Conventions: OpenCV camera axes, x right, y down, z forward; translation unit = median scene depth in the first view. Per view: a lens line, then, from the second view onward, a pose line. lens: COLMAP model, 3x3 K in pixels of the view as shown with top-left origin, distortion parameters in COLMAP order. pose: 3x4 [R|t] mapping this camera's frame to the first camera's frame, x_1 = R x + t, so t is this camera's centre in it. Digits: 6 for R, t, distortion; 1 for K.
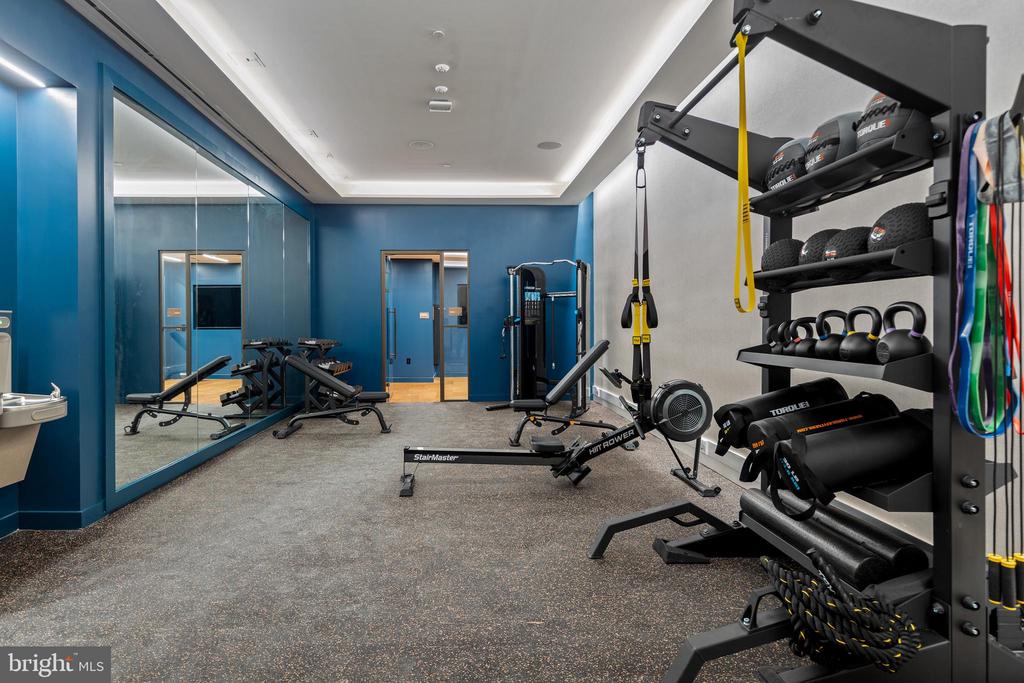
lens RADIAL K [[557.5, 0, 510.2], [0, 557.5, 332.2], [0, 0, 1]] dist [0.004875, 0.000610]
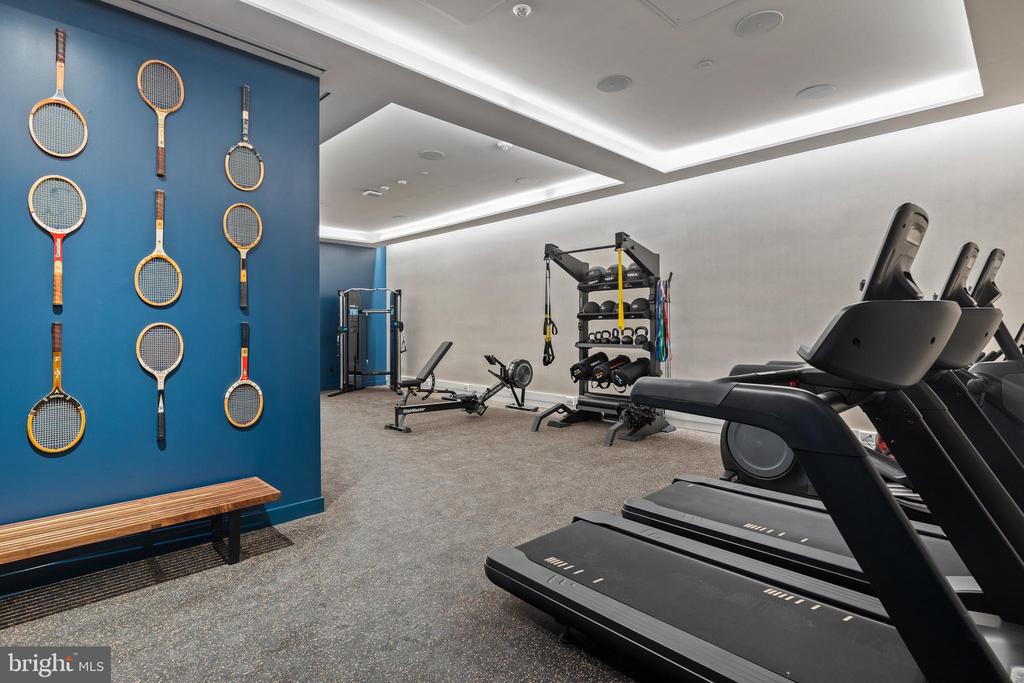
lens RADIAL K [[512.4, 0, 515.3], [0, 512.4, 337.9], [0, 0, 1]] dist [0.000553, -0.000156]
pose [[0.743644, -0.018897, 0.668309, -1.384623], [0.015690, 0.999818, 0.010813, -0.020588], [-0.668392, 0.002445, 0.743805, -0.583830]]
